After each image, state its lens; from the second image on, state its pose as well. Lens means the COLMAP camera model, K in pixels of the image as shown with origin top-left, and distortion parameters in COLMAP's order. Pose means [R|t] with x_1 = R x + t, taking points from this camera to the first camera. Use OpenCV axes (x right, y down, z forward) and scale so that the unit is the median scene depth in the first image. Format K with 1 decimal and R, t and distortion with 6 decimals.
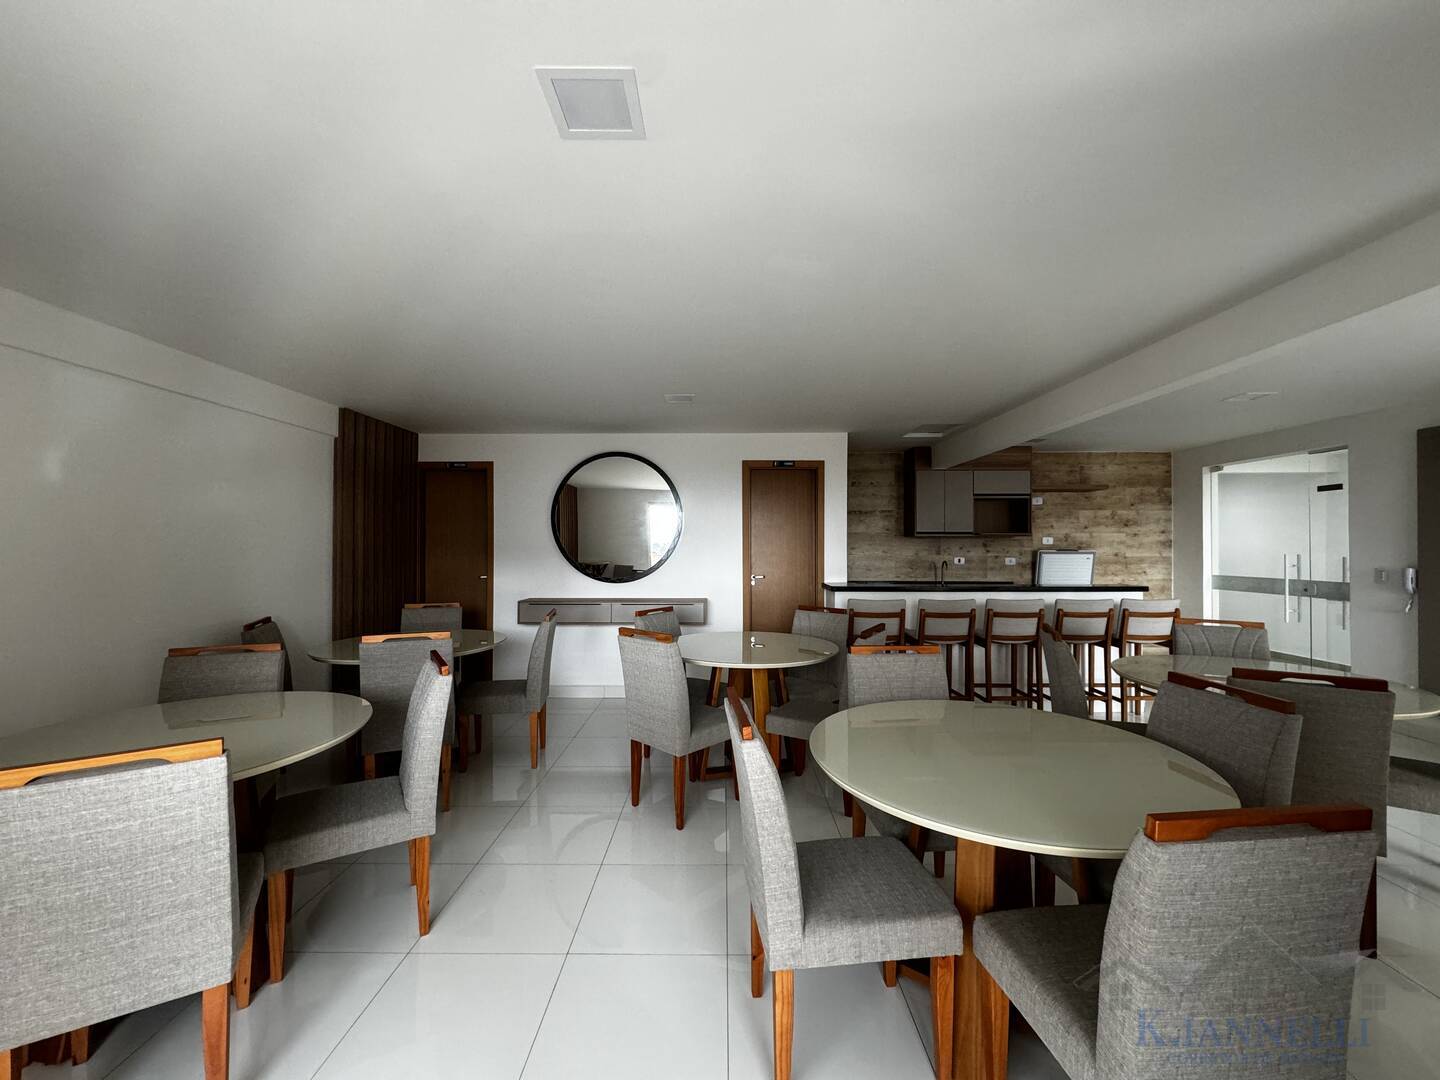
lens RADIAL K [[576.7, 0, 718.8], [0, 576.7, 542.1], [0, 0, 1]] dist [0.000549, 0.000029]
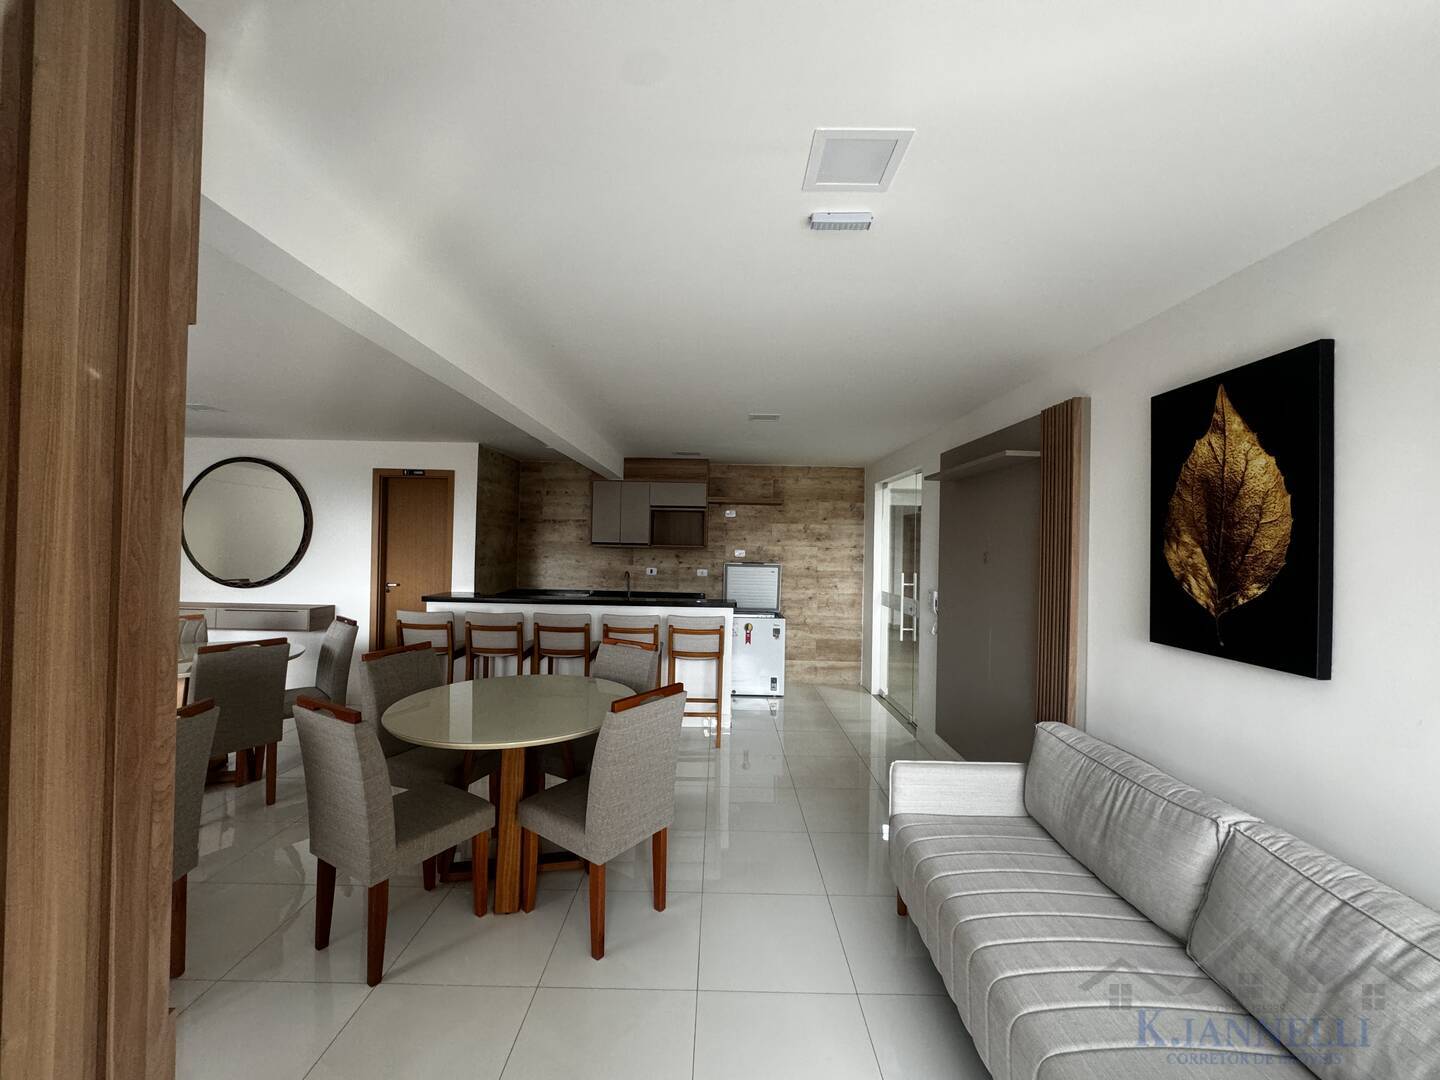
lens RADIAL K [[576.7, 0, 719.9], [0, 576.7, 539.8], [0, 0, 1]] dist [0.000549, 0.000029]
pose [[0.999797, 0.020146, 0.000546, 0.534336], [-0.020144, 0.999789, -0.003953, -0.021125], [-0.000625, 0.003941, 0.999992, -0.003424]]
